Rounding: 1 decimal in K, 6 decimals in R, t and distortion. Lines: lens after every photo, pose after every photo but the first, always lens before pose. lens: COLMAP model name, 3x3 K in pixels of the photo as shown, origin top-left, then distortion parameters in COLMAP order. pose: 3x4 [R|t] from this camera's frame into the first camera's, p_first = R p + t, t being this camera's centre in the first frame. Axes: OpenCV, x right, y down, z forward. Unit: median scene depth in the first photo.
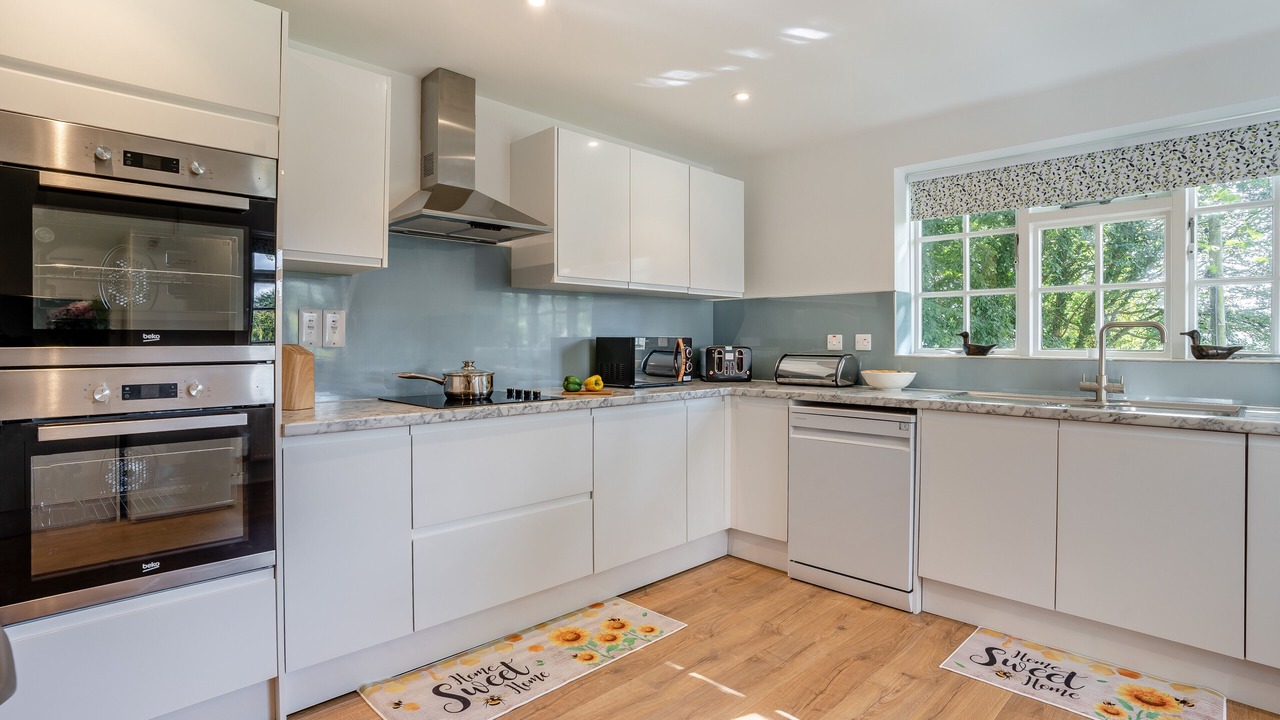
lens RADIAL K [[657.3, 0, 640.0], [0, 657.3, 360.0], [0, 0, 1]] dist [-0.051201, 0.000342]
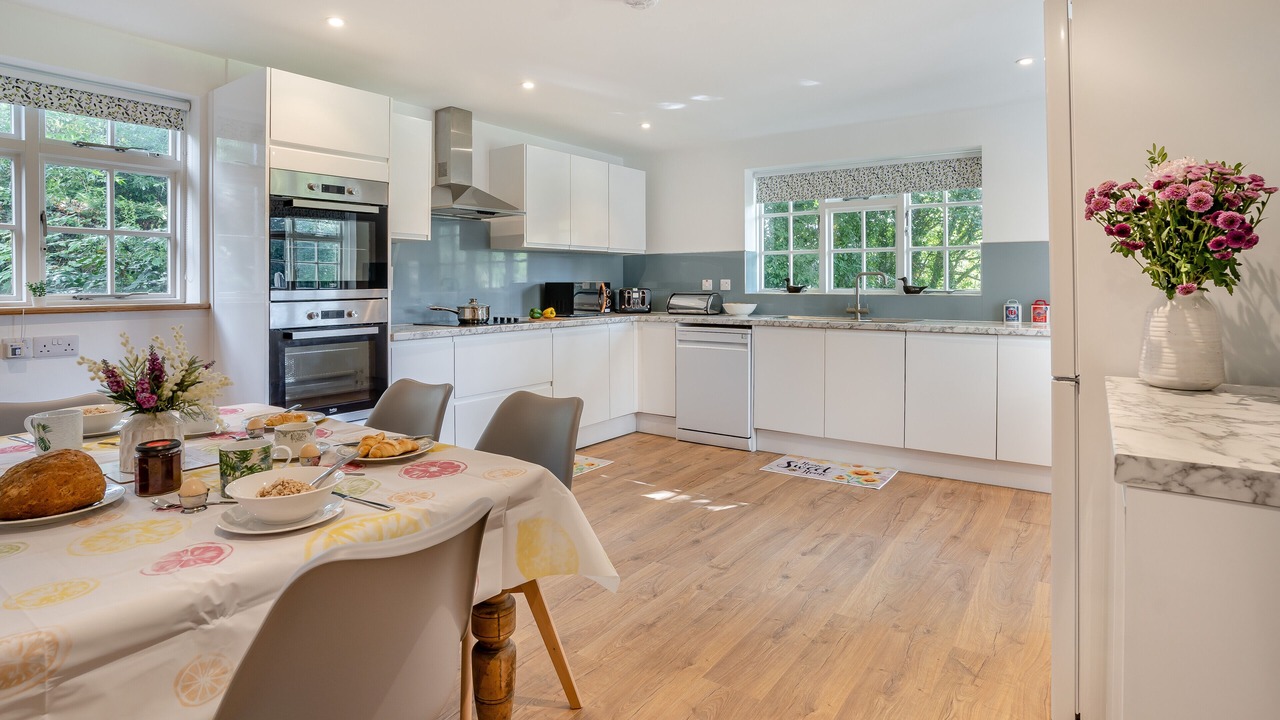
lens RADIAL K [[647.3, 0, 617.1], [0, 647.3, 362.8], [0, 0, 1]] dist [-0.041500, 0.000433]
pose [[0.992535, -0.020592, 0.120209, -0.094965], [0.009499, 0.995701, 0.092134, 0.013237], [-0.121589, -0.090304, 0.988464, -0.498137]]
